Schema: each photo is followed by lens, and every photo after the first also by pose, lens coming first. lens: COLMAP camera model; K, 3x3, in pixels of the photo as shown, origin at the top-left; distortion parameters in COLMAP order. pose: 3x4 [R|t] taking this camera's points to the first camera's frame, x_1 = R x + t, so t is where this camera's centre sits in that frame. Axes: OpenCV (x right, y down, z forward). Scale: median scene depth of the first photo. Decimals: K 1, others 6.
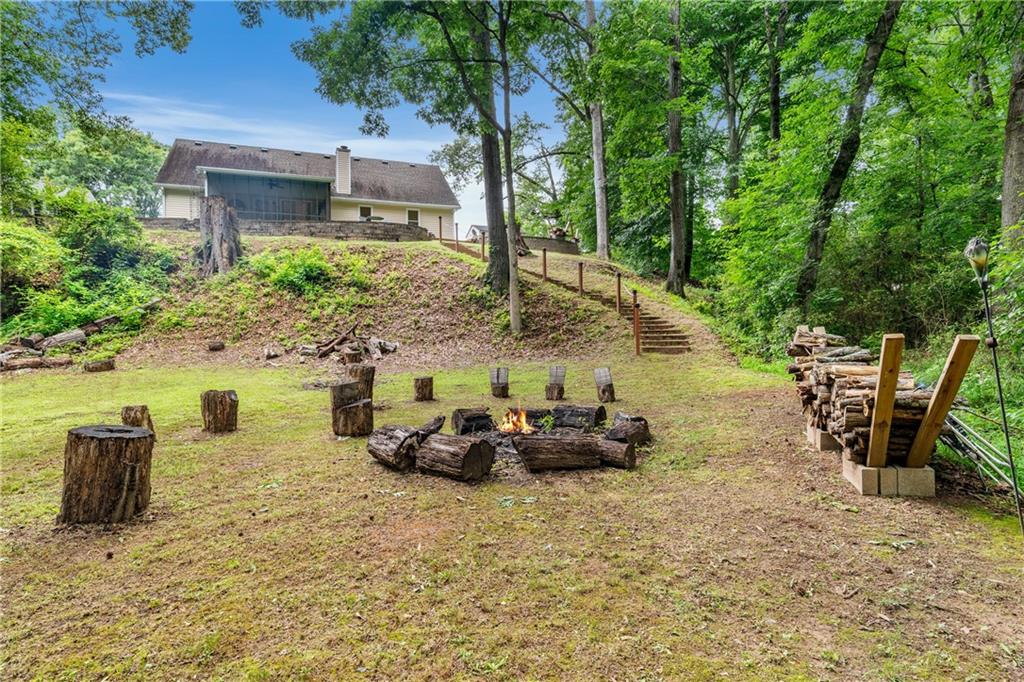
lens RADIAL K [[533.3, 0, 512.0], [0, 533.3, 341.0], [0, 0, 1]] dist [0.003548, 0.000774]
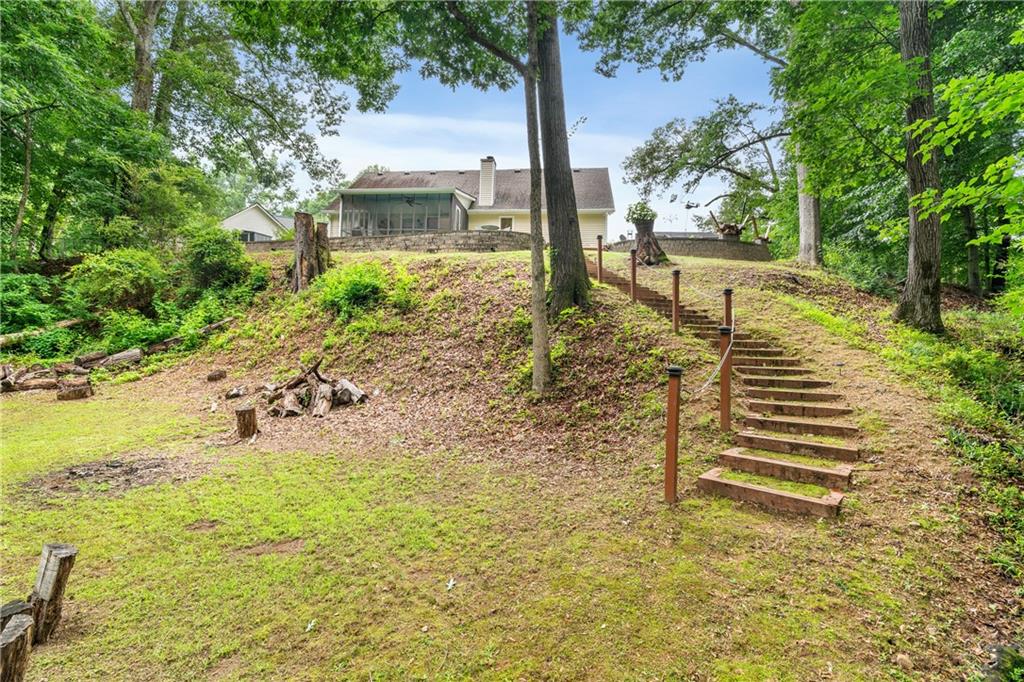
lens RADIAL K [[476.2, 0, 512.1], [0, 476.2, 317.2], [0, 0, 1]] dist [-0.003712, -0.000426]
pose [[0.870463, 0.021794, -0.491751, 0.181250], [-0.052069, 0.997491, -0.047960, -0.051497], [0.489472, 0.067353, 0.869414, 0.379300]]
